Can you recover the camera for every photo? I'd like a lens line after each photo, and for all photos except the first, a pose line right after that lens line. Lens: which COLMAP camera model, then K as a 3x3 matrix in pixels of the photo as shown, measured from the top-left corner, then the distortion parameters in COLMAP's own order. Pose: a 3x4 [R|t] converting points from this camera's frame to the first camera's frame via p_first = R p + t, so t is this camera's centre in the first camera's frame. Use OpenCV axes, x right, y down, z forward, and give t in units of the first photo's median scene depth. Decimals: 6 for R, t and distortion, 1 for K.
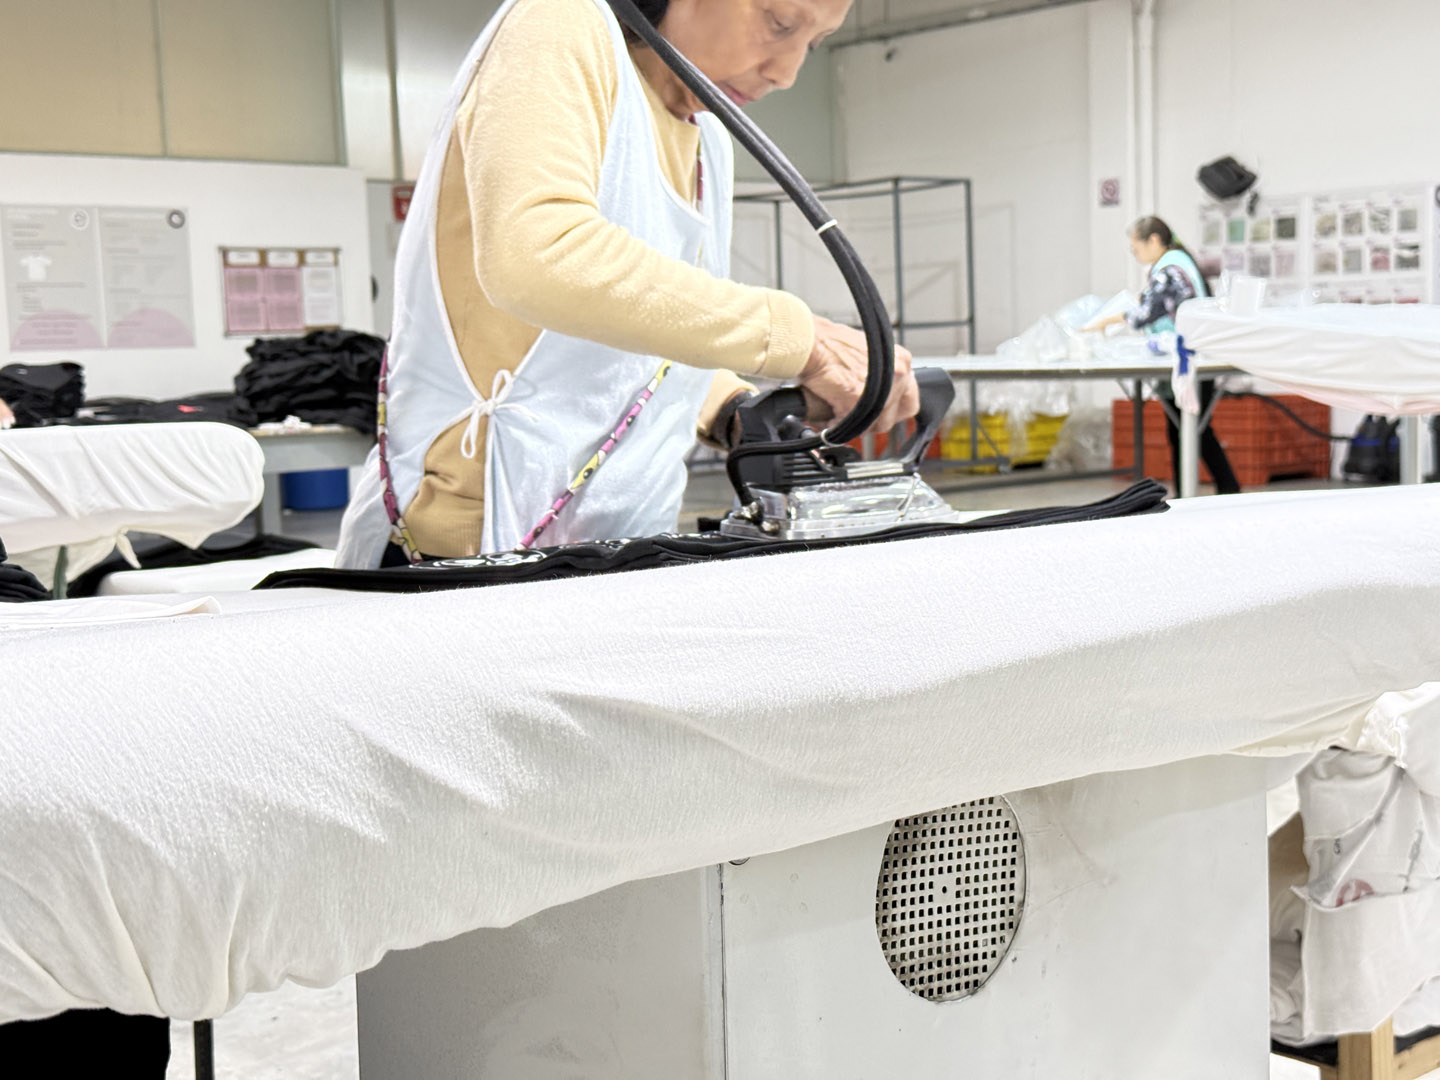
lens RADIAL K [[2013.2, 0, 720.2], [0, 2013.2, 540.4], [0, 0, 1]] dist [0.005259, 0.000000]
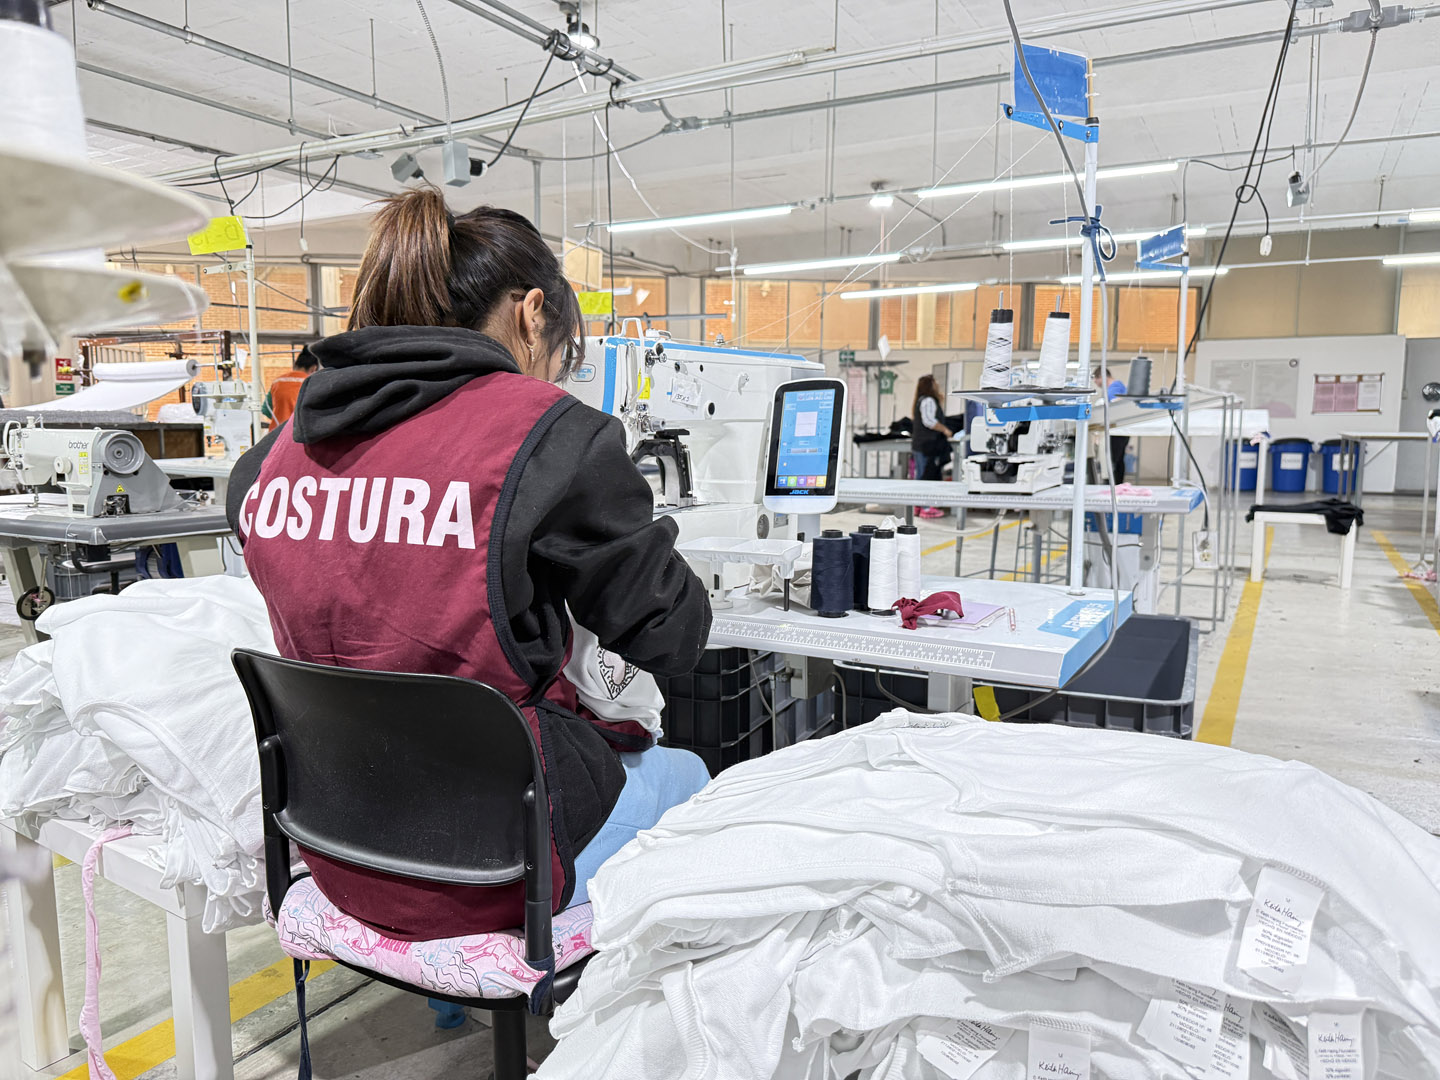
lens RADIAL K [[1029.8, 0, 721.0], [0, 1029.8, 540.7], [0, 0, 1]] dist [-0.006175, -0.000921]
pose [[0.356116, 0.136121, -0.924474, 0.620888], [-0.101757, 0.989099, 0.106438, -0.012873], [0.928885, 0.056167, 0.366085, -0.056360]]
